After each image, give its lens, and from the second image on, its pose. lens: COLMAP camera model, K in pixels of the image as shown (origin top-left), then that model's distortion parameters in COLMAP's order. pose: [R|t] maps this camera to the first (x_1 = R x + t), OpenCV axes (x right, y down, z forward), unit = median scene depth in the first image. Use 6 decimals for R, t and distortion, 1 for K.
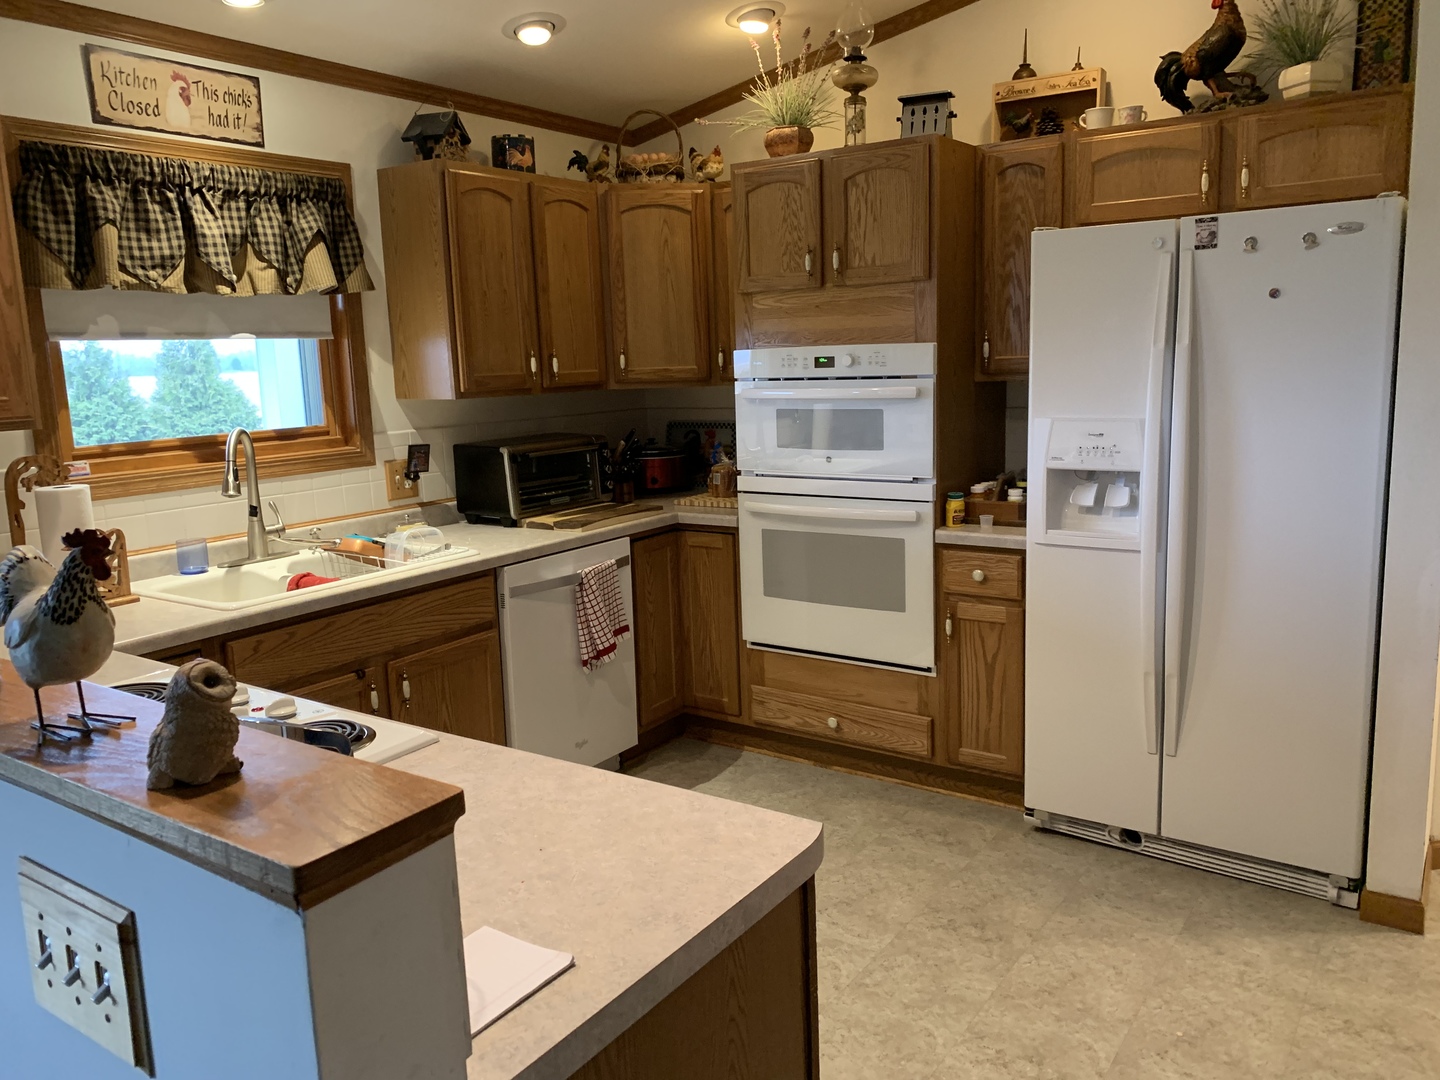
lens RADIAL K [[1094.5, 0, 722.6], [0, 1094.5, 544.5], [0, 0, 1]] dist [0.032862, -0.033661]
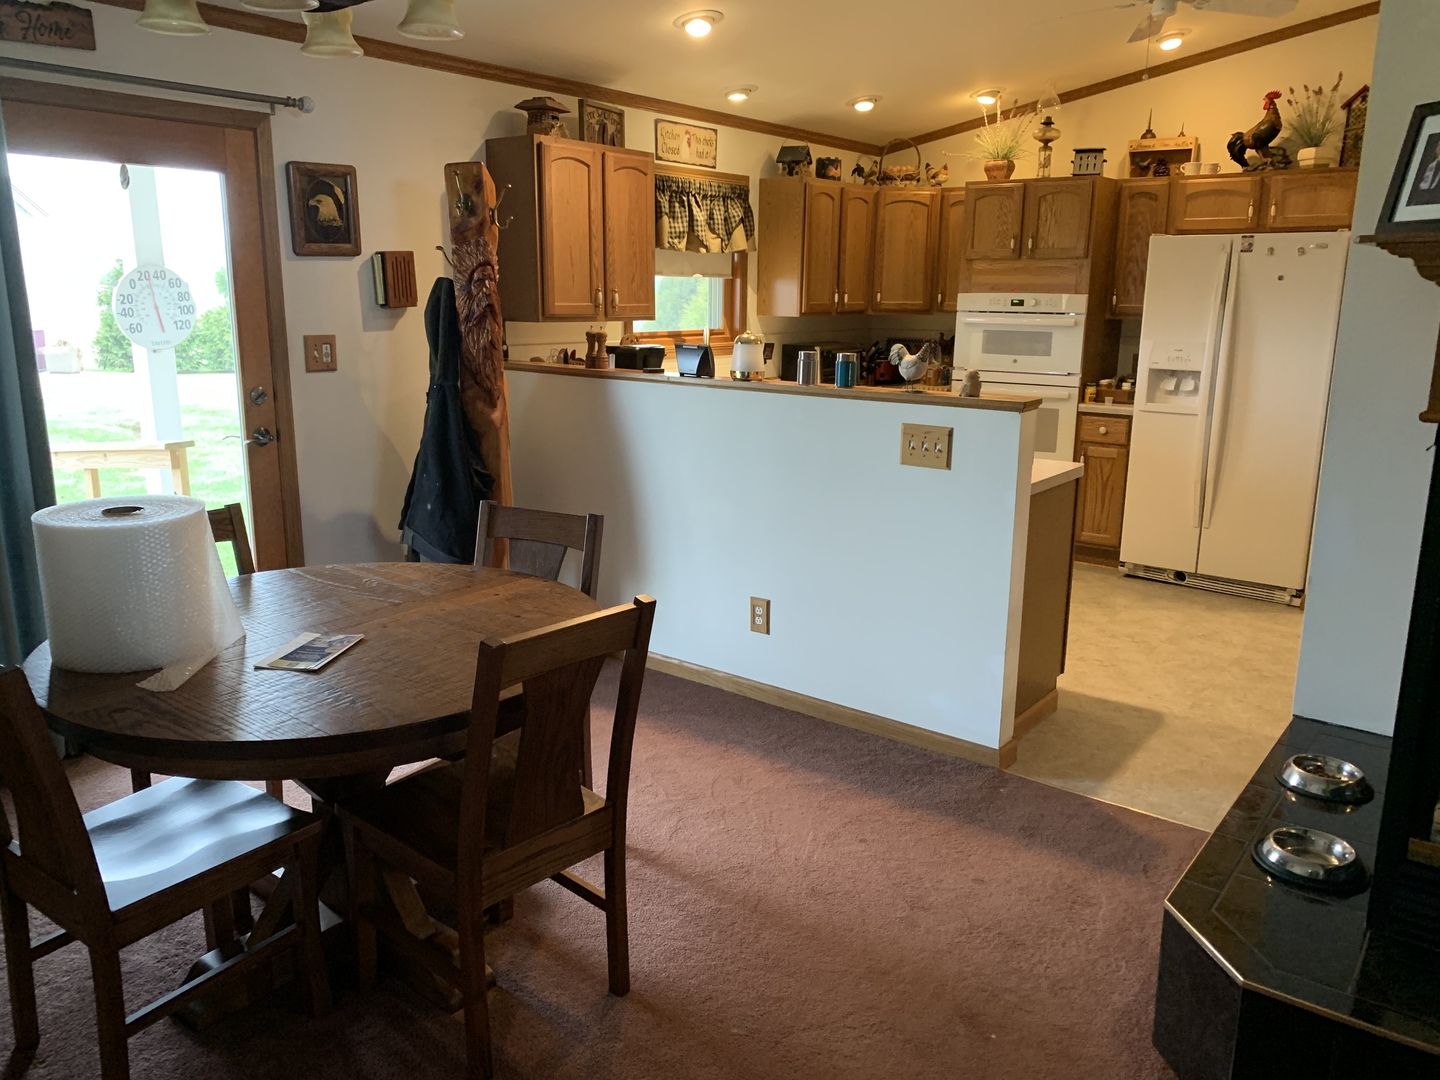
lens RADIAL K [[1094.5, 0, 712.7], [0, 1094.5, 534.5], [0, 0, 1]] dist [0.032862, -0.033661]
pose [[0.997501, 0.055847, -0.043274, -0.301666], [-0.053639, 0.997277, 0.050609, 0.138353], [0.045983, -0.048162, 0.997781, -0.786434]]
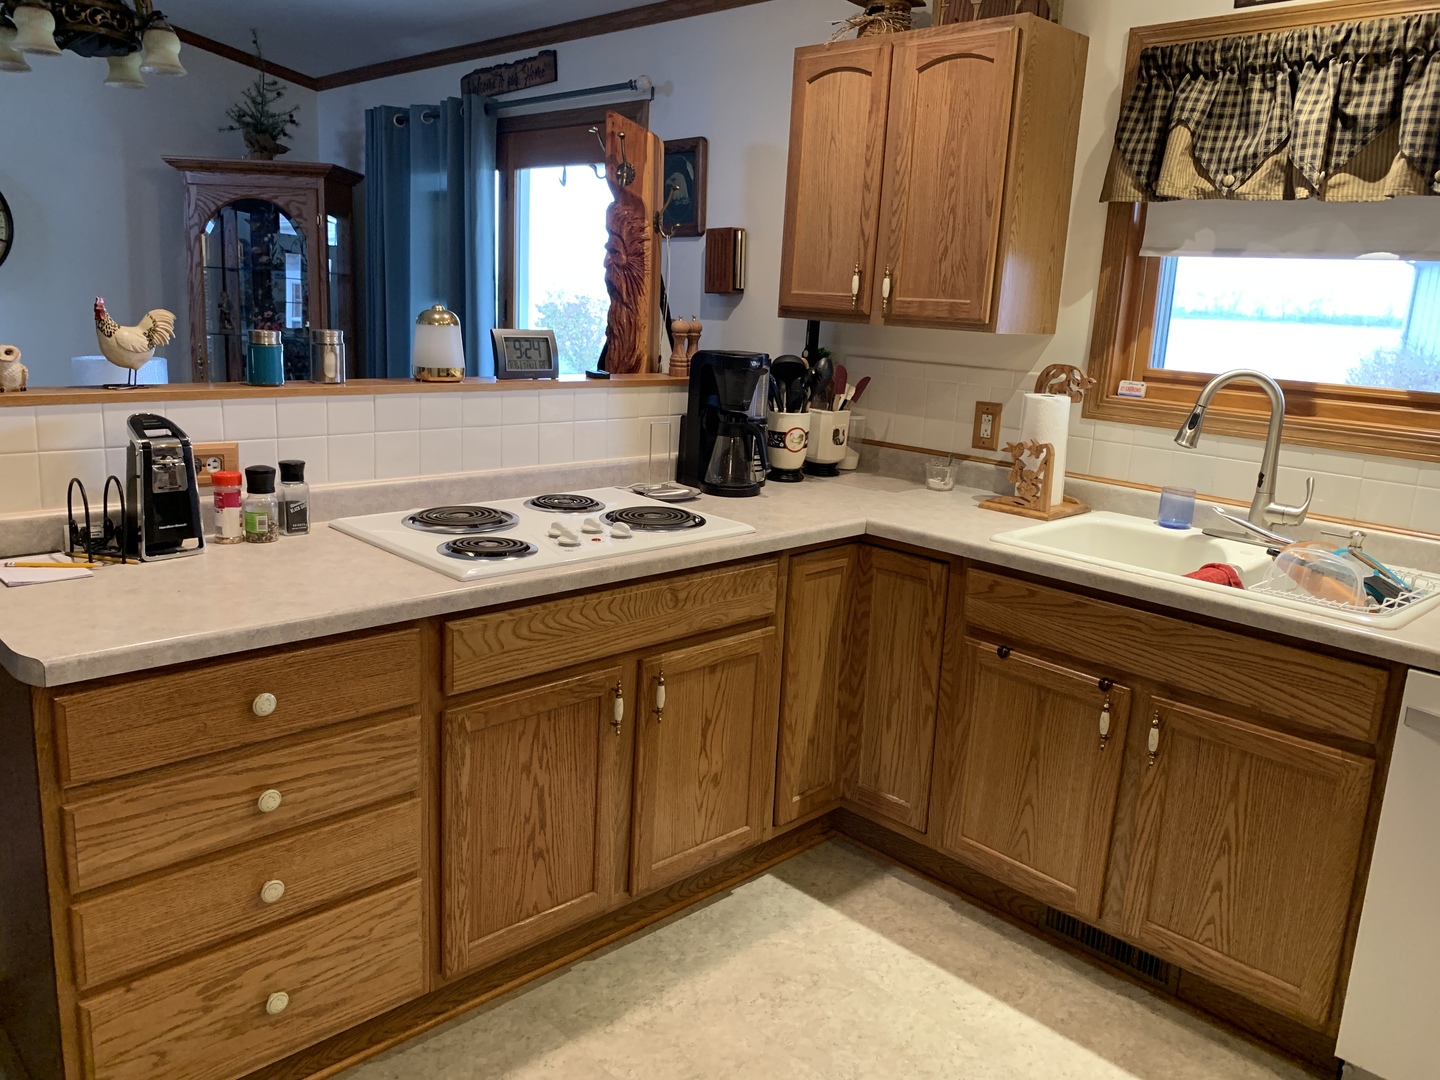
lens RADIAL K [[1094.5, 0, 715.9], [0, 1094.5, 537.5], [0, 0, 1]] dist [0.032862, -0.033661]
pose [[-0.204461, 0.244243, -0.947914, 0.389949], [-0.209887, 0.934911, 0.286164, -0.128151], [0.956108, 0.257464, -0.139890, 0.711469]]
